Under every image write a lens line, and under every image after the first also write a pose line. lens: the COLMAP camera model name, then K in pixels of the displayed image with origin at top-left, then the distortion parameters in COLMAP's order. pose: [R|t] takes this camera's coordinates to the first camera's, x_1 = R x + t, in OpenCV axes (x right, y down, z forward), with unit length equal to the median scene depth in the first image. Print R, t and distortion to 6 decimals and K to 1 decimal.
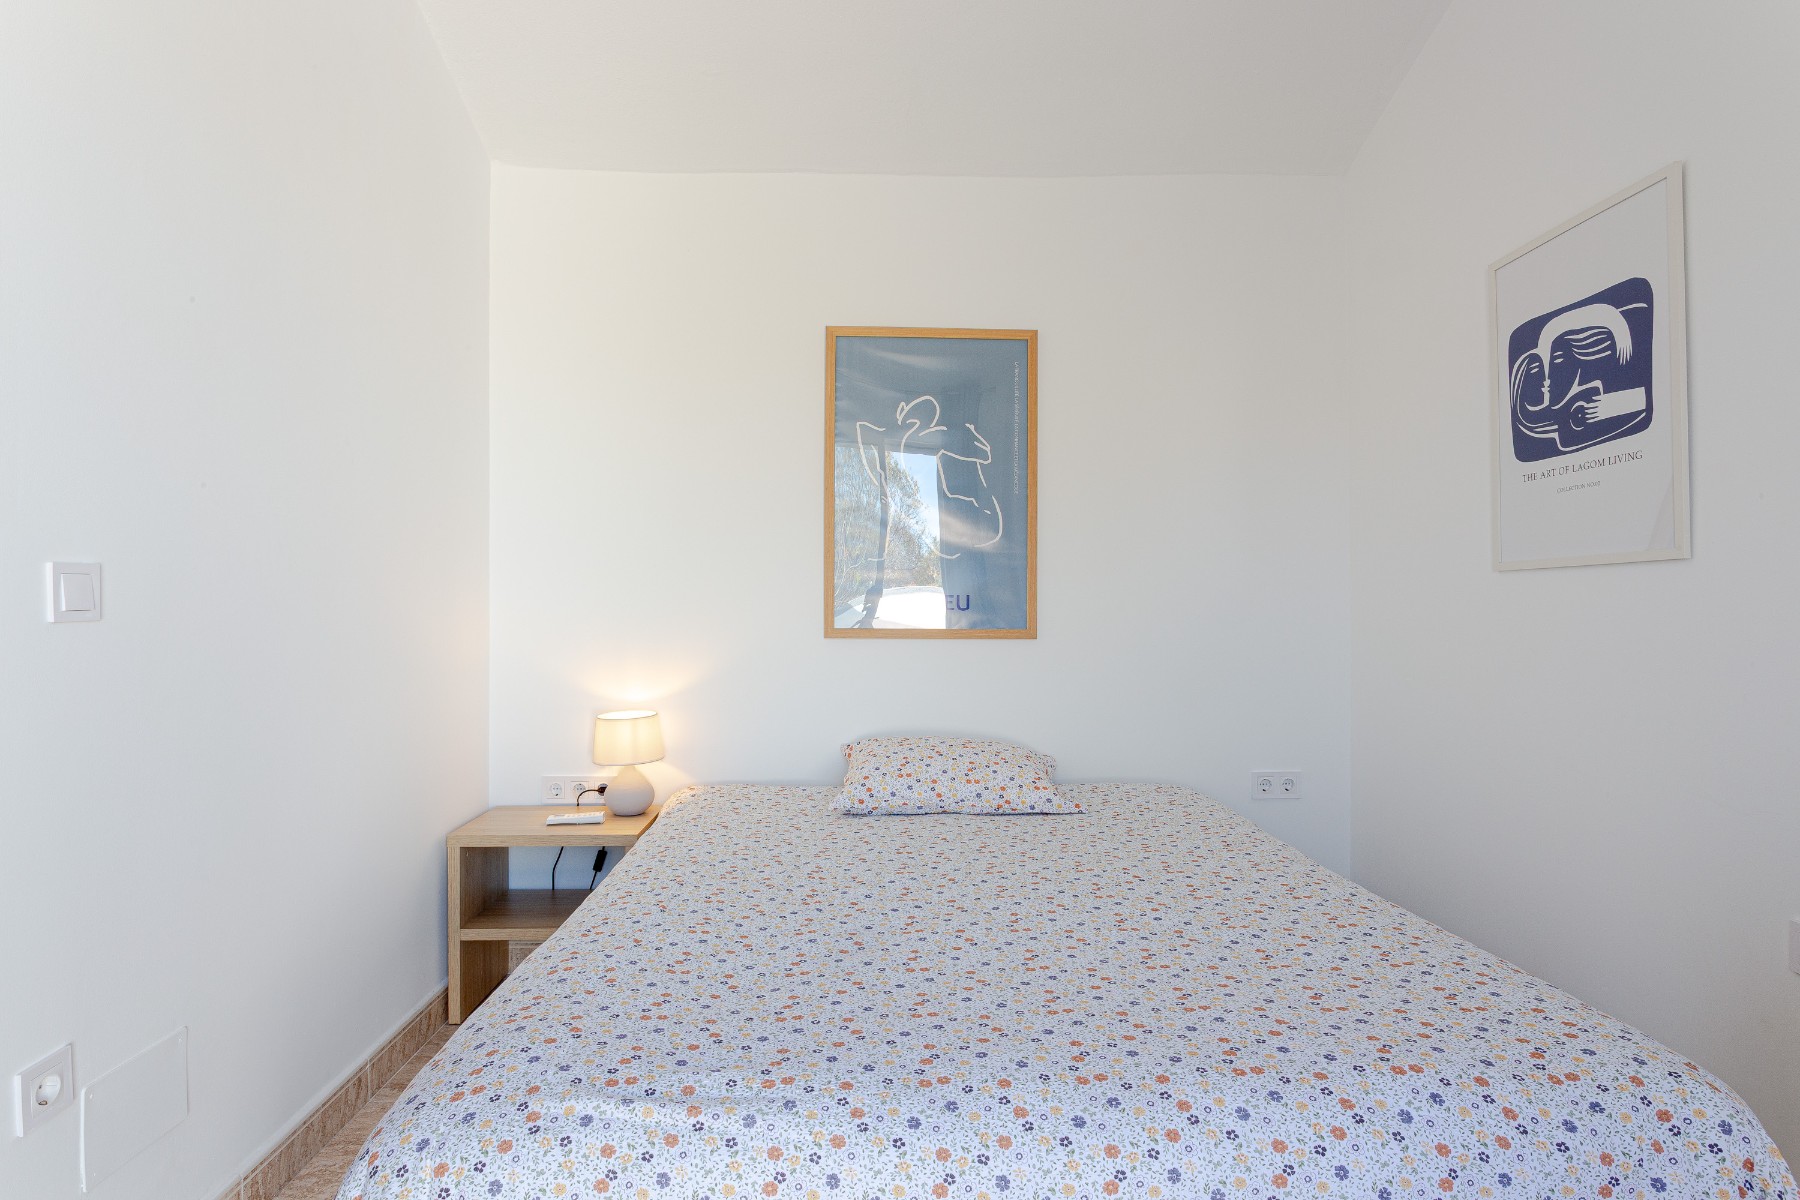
lens RADIAL K [[997.5, 0, 900.0], [0, 997.5, 600.0], [0, 0, 1]] dist [-0.003909, -0.001144]
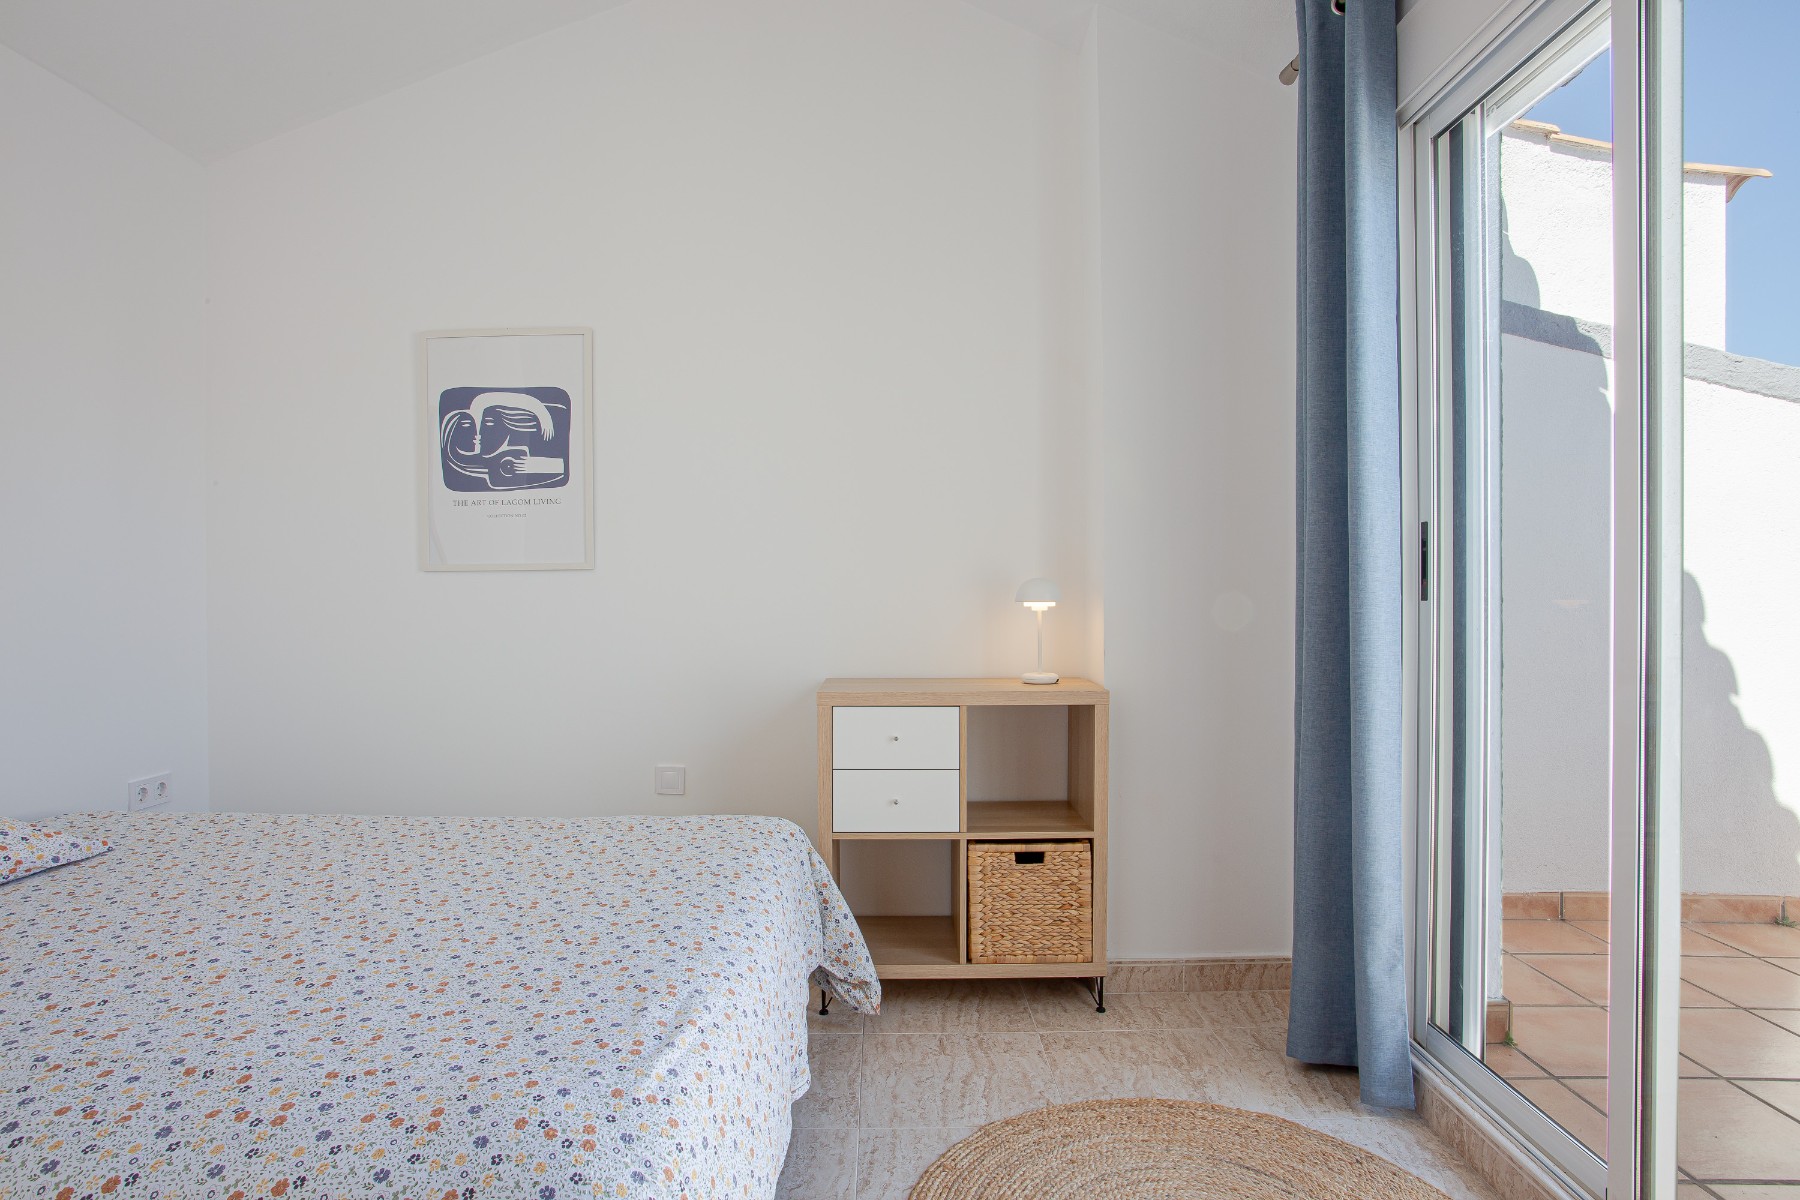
lens RADIAL K [[997.5, 0, 900.0], [0, 997.5, 600.0], [0, 0, 1]] dist [-0.003909, -0.001144]
pose [[0.022612, -0.004365, 0.999735, -0.737547], [-0.003115, 0.999985, 0.004436, 0.000789], [-0.999739, -0.003215, 0.022598, 0.386207]]
